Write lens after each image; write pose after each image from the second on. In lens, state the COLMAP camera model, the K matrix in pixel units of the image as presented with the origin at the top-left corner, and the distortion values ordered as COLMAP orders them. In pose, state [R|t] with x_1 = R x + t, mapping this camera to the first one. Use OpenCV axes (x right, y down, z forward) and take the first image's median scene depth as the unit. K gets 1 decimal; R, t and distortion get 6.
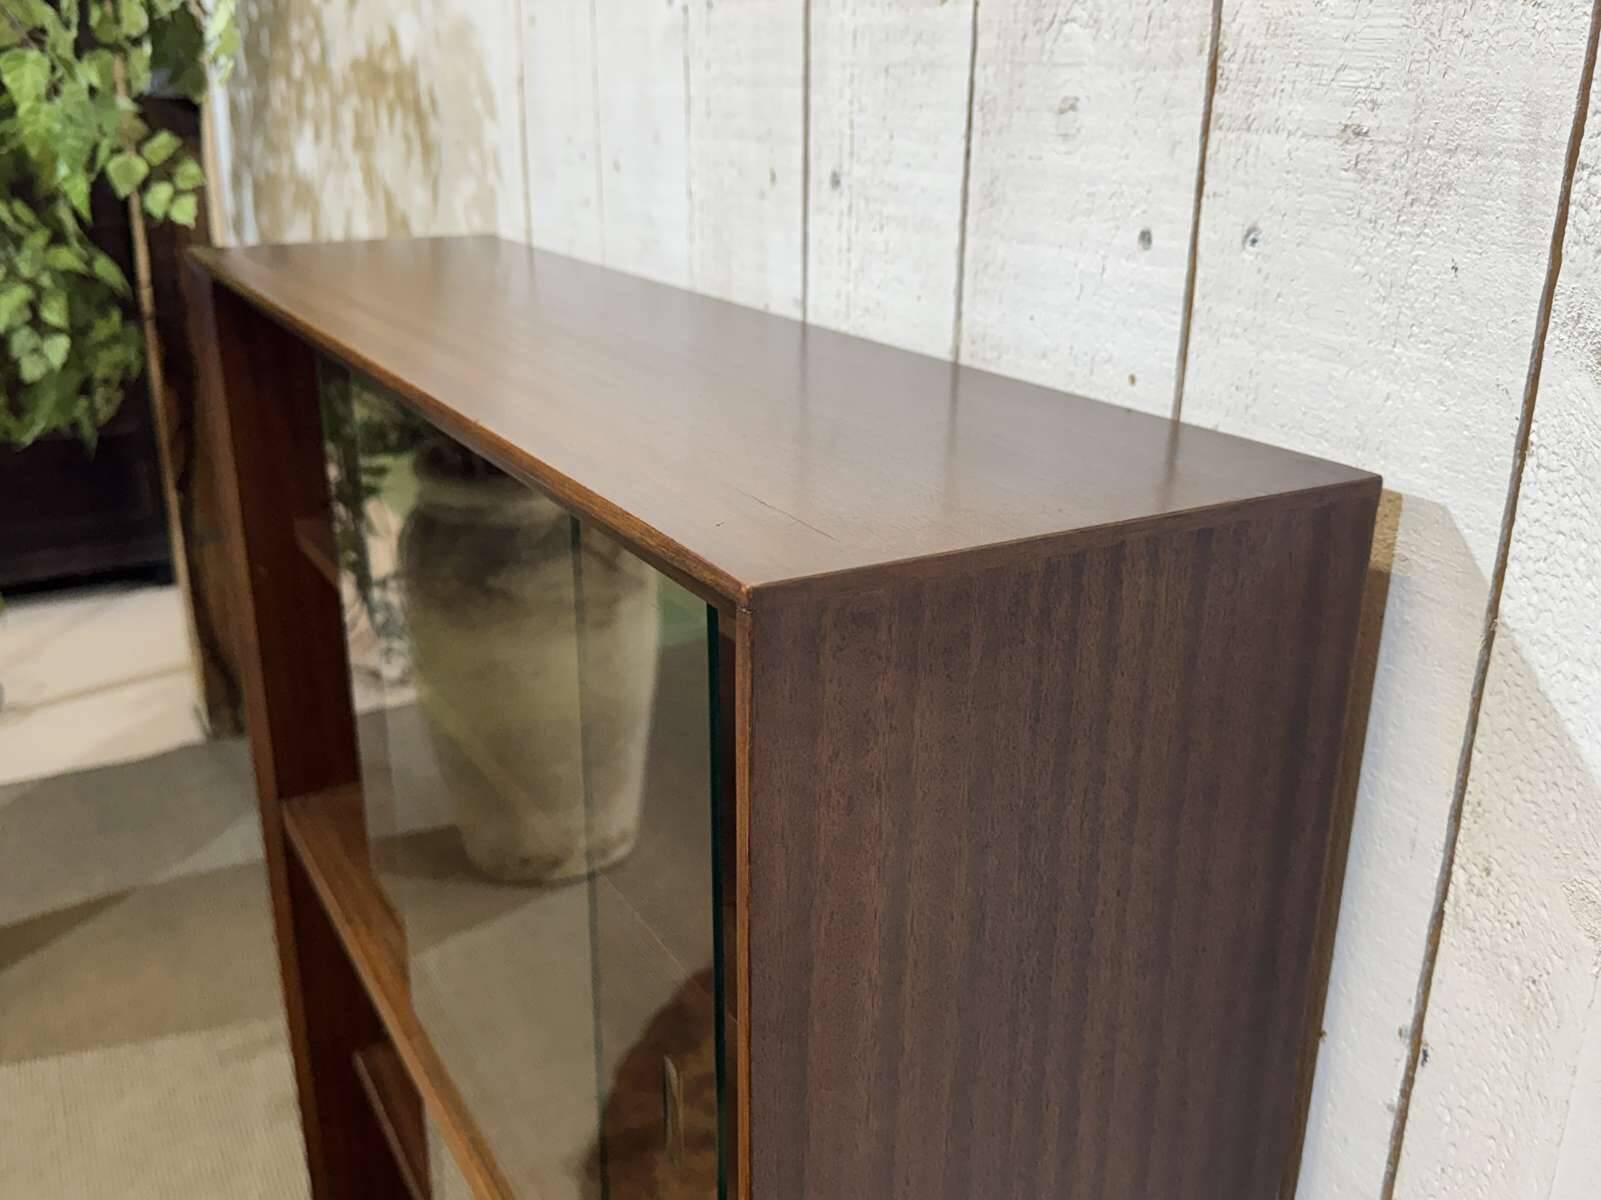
lens RADIAL K [[1517.7, 0, 738.0], [0, 1517.7, 626.6], [0, 0, 1]] dist [0.021970, 0.000000]
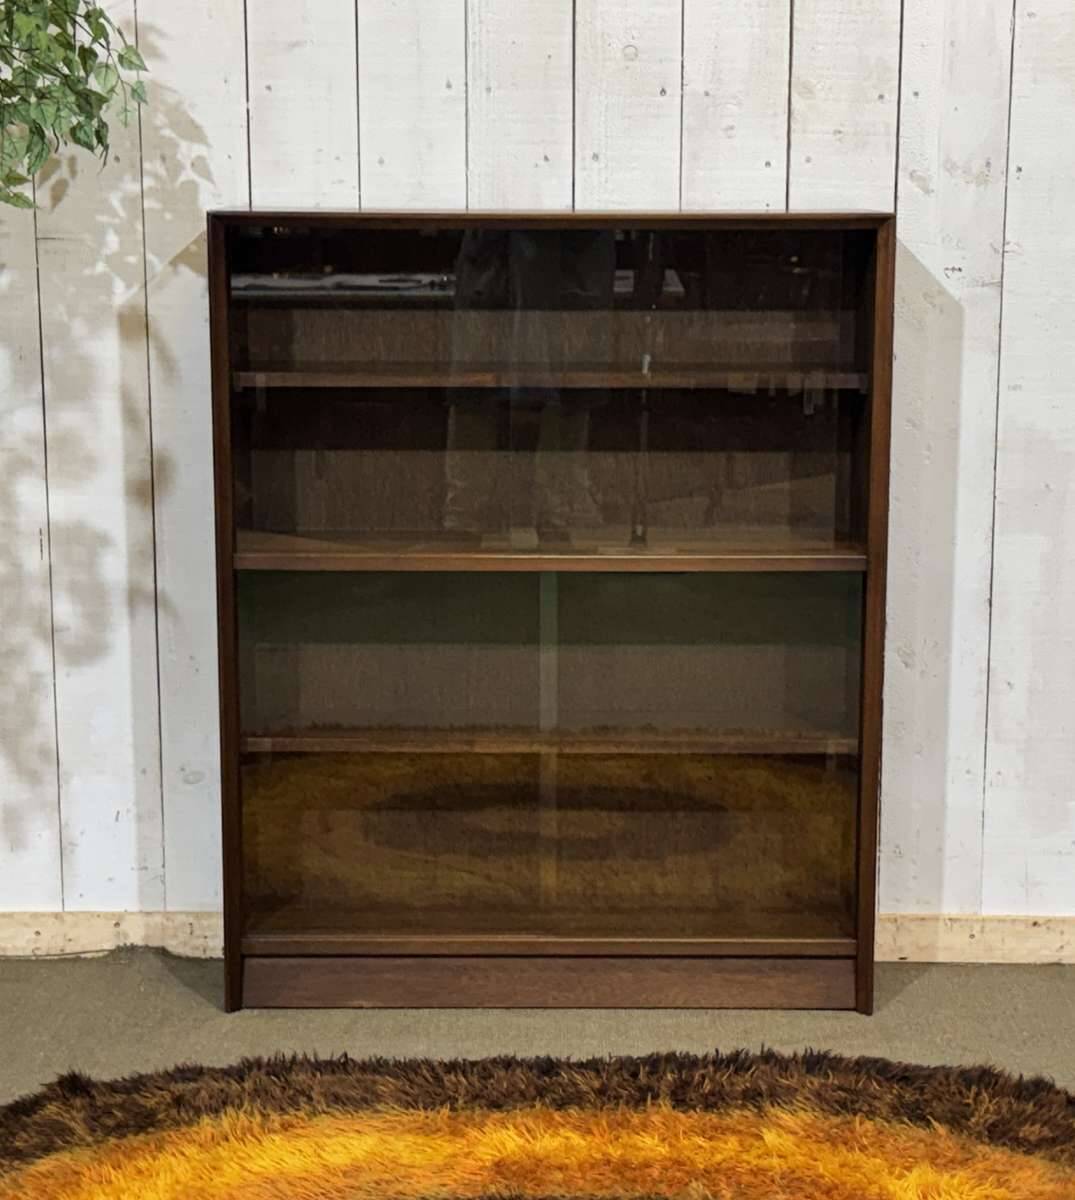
lens RADIAL K [[2593.6, 0, 567.5], [0, 2593.6, 618.9], [0, 0, 1]] dist [0.169263, 0.000000]
pose [[0.466545, -0.151407, 0.871442, -5.128369], [0.299369, 0.954121, 0.005498, 0.550215], [-0.832294, 0.258318, 0.490467, -1.238310]]
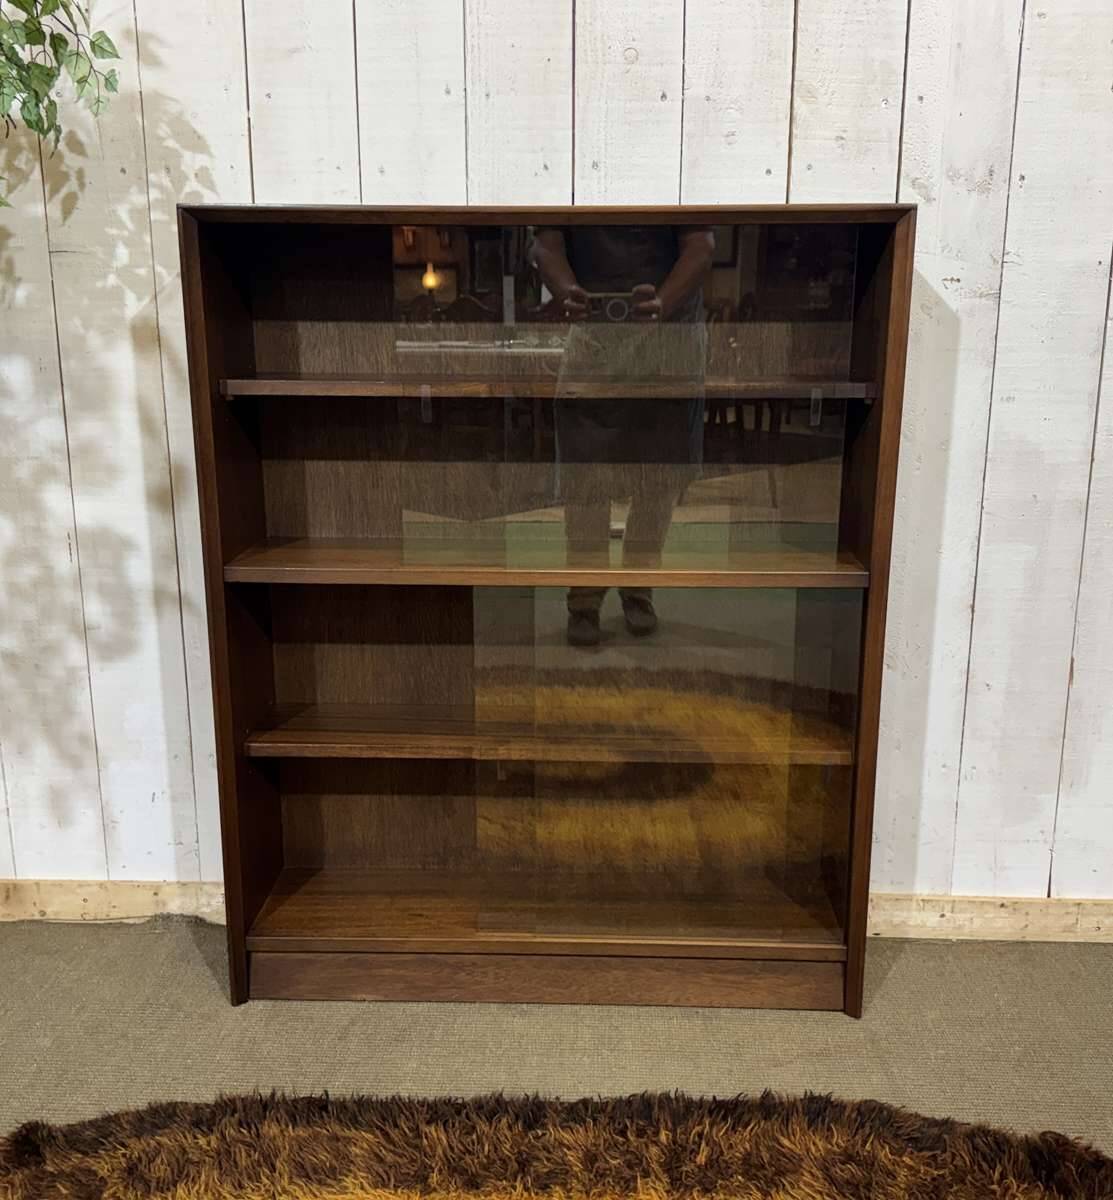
lens RADIAL K [[1257.0, 0, 563.5], [0, 1257.0, 609.7], [0, 0, 1]] dist [0.025705, 0.000000]
pose [[0.493054, -0.199774, 0.846751, -2.506117], [0.294818, 0.954059, 0.053421, 0.392645], [-0.818523, 0.223298, 0.529300, 0.077705]]
